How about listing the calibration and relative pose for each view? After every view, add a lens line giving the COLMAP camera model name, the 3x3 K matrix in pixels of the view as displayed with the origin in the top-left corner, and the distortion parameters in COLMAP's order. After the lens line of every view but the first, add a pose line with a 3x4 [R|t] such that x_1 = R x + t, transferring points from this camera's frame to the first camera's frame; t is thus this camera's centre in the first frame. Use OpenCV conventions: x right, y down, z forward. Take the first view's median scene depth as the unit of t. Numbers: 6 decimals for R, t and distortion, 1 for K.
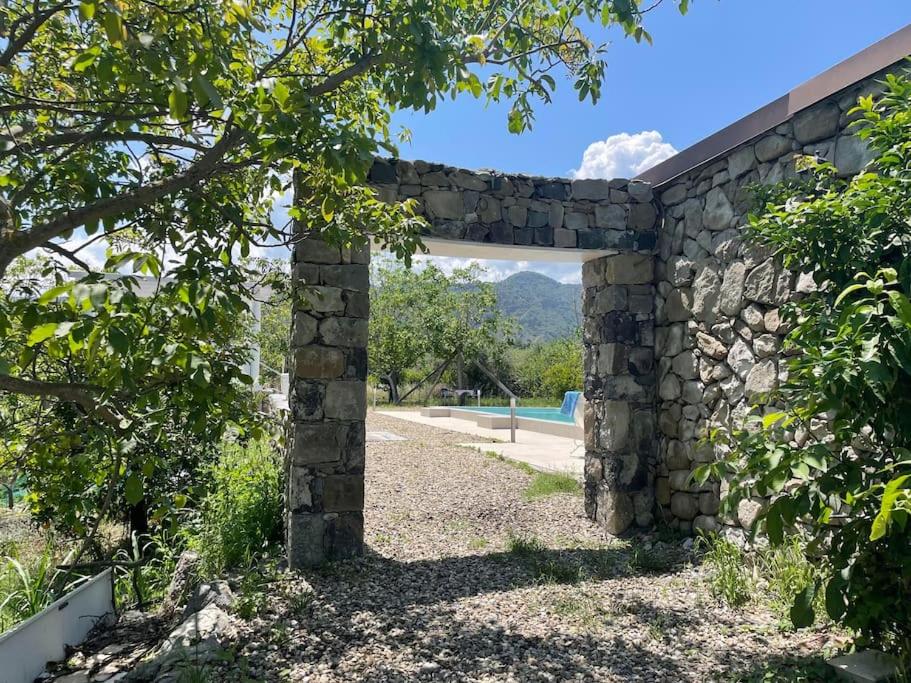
lens RADIAL K [[690.3, 0, 456.7], [0, 690.3, 349.9], [0, 0, 1]] dist [0.095304, -0.001128]
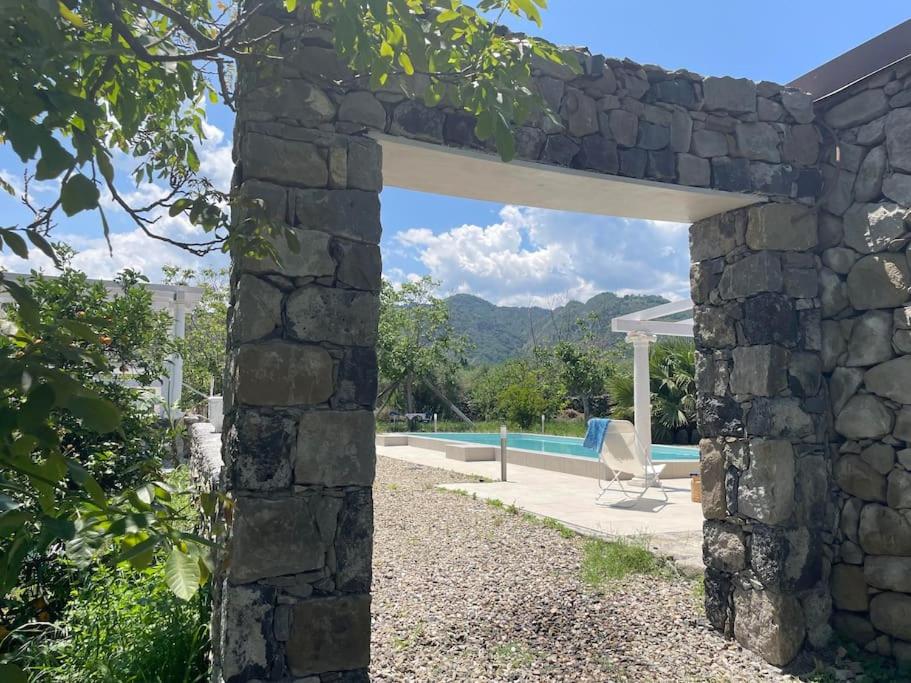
lens RADIAL K [[692.5, 0, 458.0], [0, 692.5, 338.7], [0, 0, 1]] dist [0.098383, -0.115326]
pose [[0.995623, 0.004051, 0.093374, -0.103327], [0.000399, 0.998867, -0.047591, 0.014137], [-0.093461, 0.047420, 0.994493, 0.410476]]
